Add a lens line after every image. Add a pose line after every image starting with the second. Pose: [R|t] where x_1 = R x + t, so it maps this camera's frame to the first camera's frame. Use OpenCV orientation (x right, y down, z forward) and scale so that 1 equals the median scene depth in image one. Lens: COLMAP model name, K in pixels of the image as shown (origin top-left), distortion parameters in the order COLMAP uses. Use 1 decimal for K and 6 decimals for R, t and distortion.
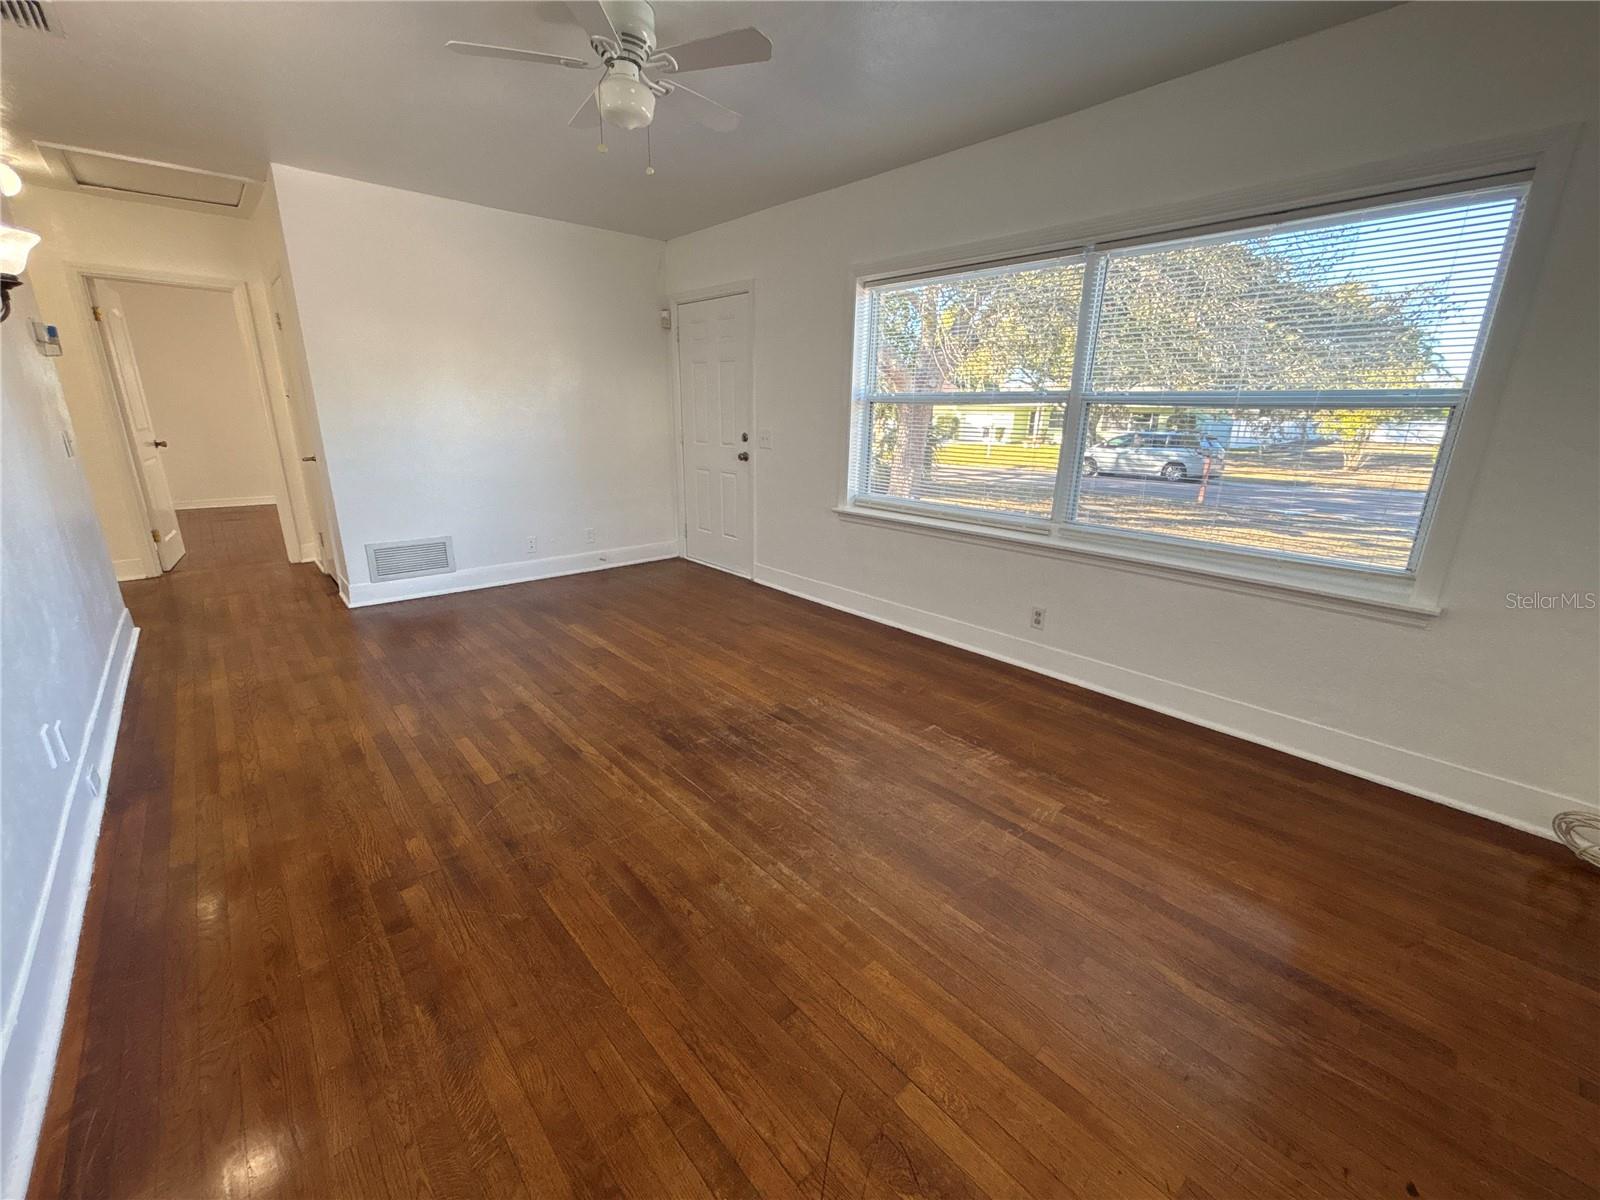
lens RADIAL K [[644.5, 0, 797.0], [0, 644.5, 598.2], [0, 0, 1]] dist [0.006088, -0.001980]
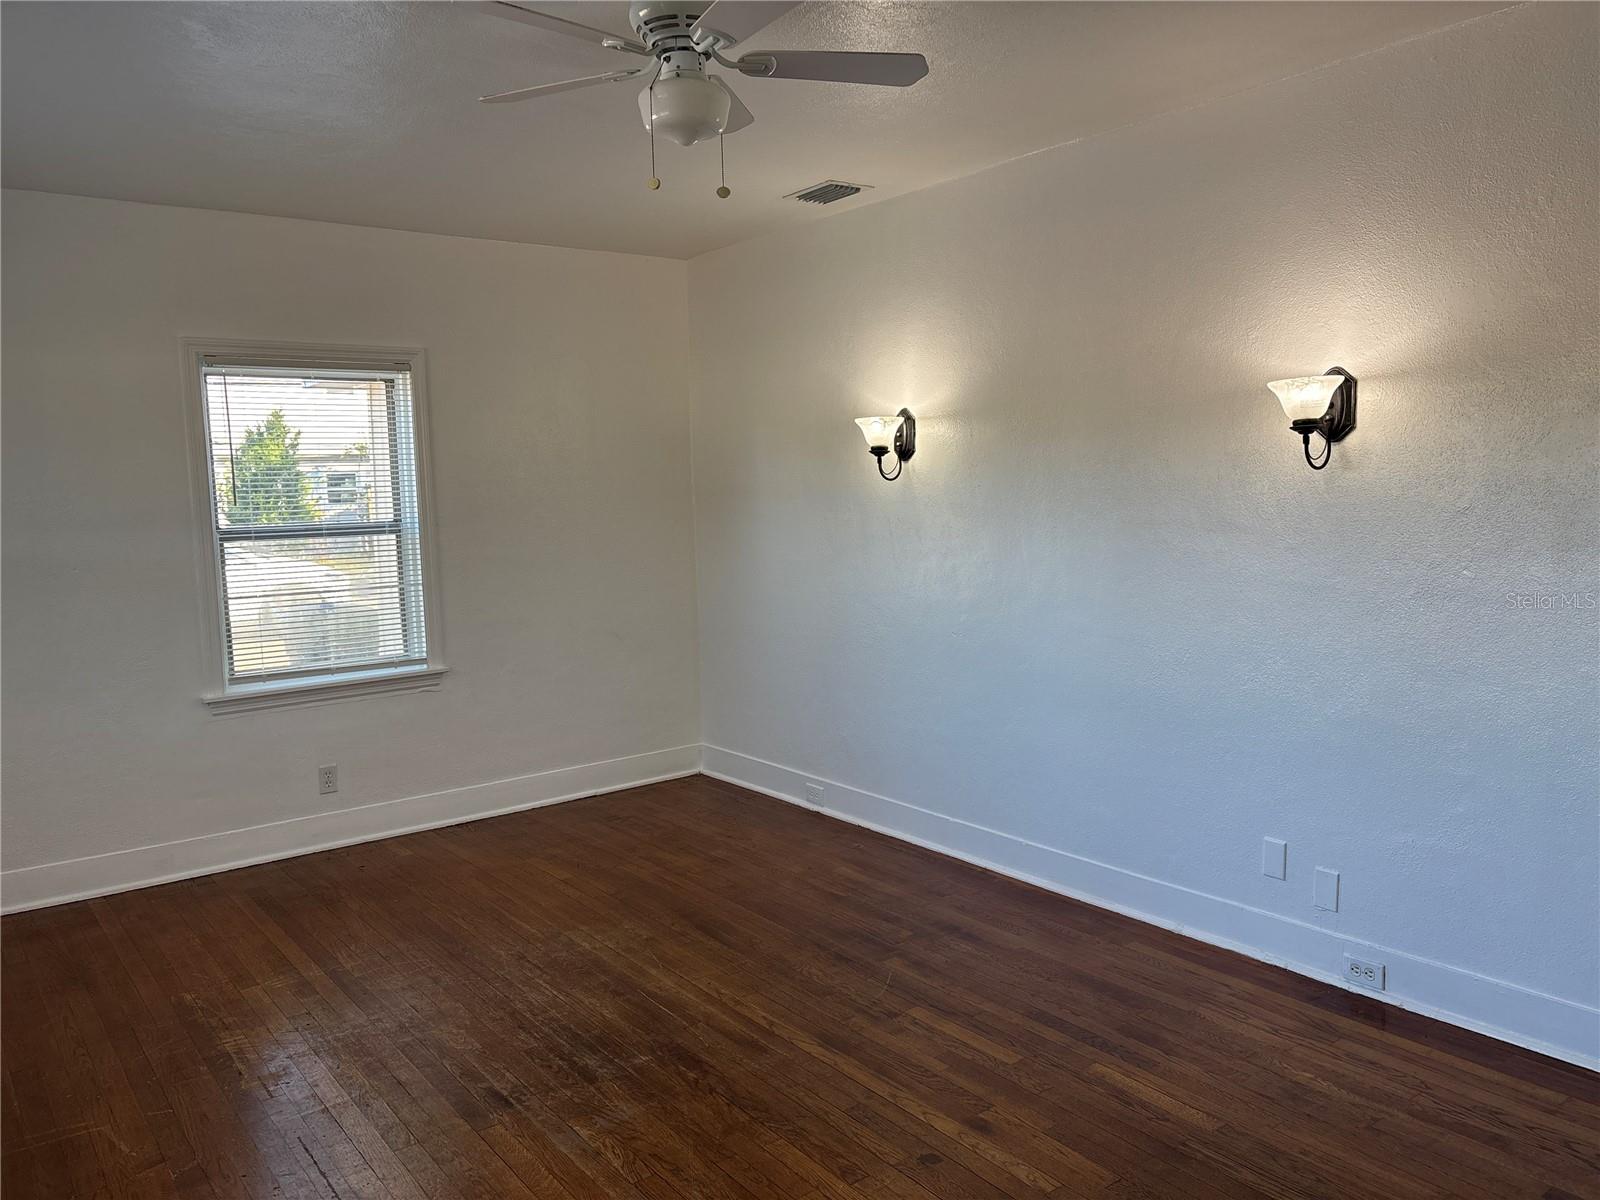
lens RADIAL K [[1208.9, 0, 805.8], [0, 1208.9, 607.4], [0, 0, 1]] dist [0.048723, -0.031936]
pose [[-0.996731, -0.000988, 0.080785, -0.403511], [0.030264, 0.922555, 0.384676, -0.648282], [-0.074909, 0.385863, -0.919510, 1.911012]]
